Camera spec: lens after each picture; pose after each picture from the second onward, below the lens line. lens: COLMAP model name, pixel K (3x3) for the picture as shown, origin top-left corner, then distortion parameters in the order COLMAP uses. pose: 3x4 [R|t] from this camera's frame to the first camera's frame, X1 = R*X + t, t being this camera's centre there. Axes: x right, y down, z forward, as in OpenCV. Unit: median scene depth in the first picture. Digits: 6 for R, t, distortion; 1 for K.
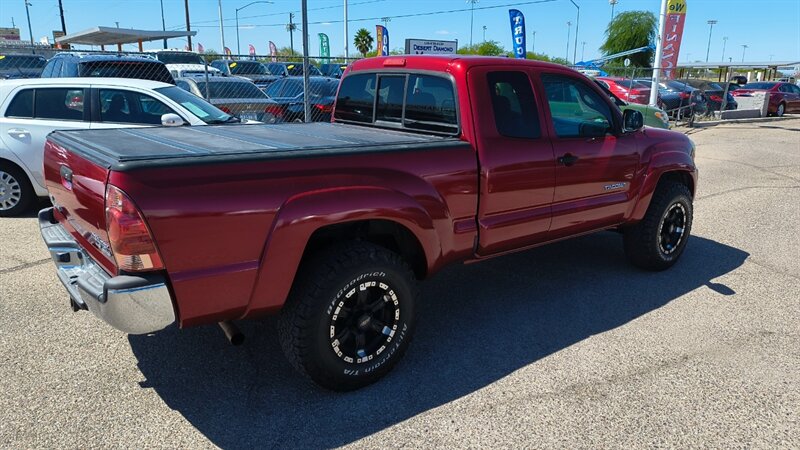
lens RADIAL K [[576.6, 0, 400.0], [0, 576.6, 225.0], [0, 0, 1]] dist [0.009183, 0.001658]
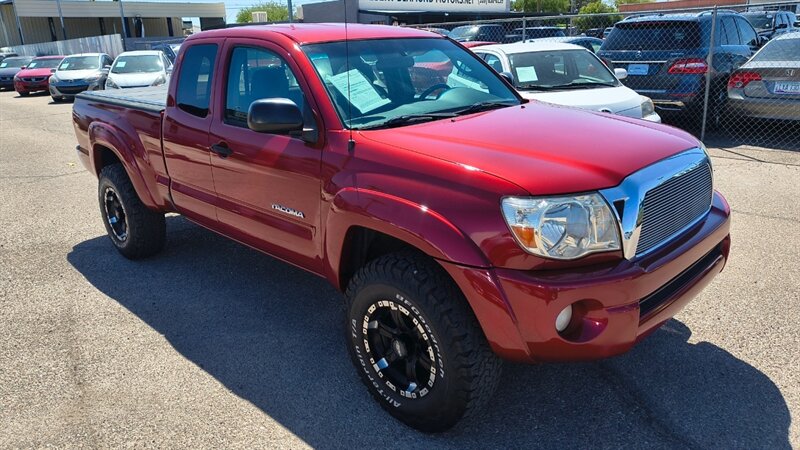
lens RADIAL K [[574.1, 0, 403.8], [0, 574.1, 235.9], [0, 0, 1]] dist [0.012579, 0.000096]
pose [[0.106849, 0.302510, -0.947138, 1.221798], [-0.213436, 0.937363, 0.275310, -0.299584], [0.971096, 0.172737, 0.164723, 1.216422]]
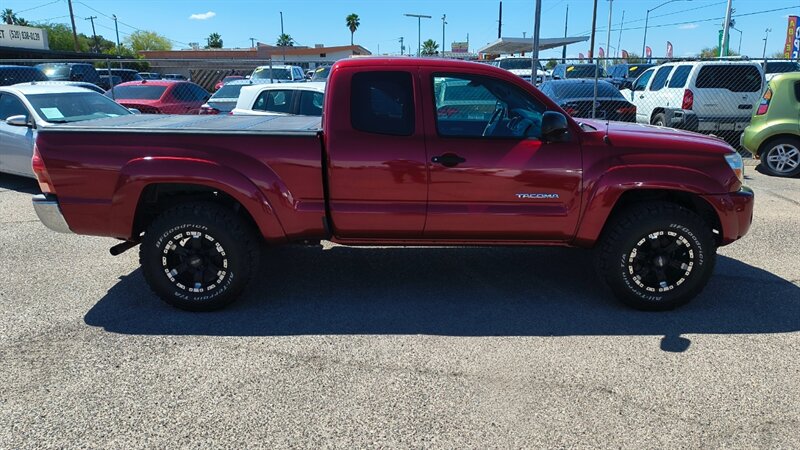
lens RADIAL K [[574.1, 0, 403.8], [0, 574.1, 235.9], [0, 0, 1]] dist [0.012579, 0.000096]
pose [[0.774976, 0.152288, -0.613368, 0.906709], [-0.145264, 0.987471, 0.061633, -0.034543], [0.615069, 0.041336, 0.787389, 0.200822]]
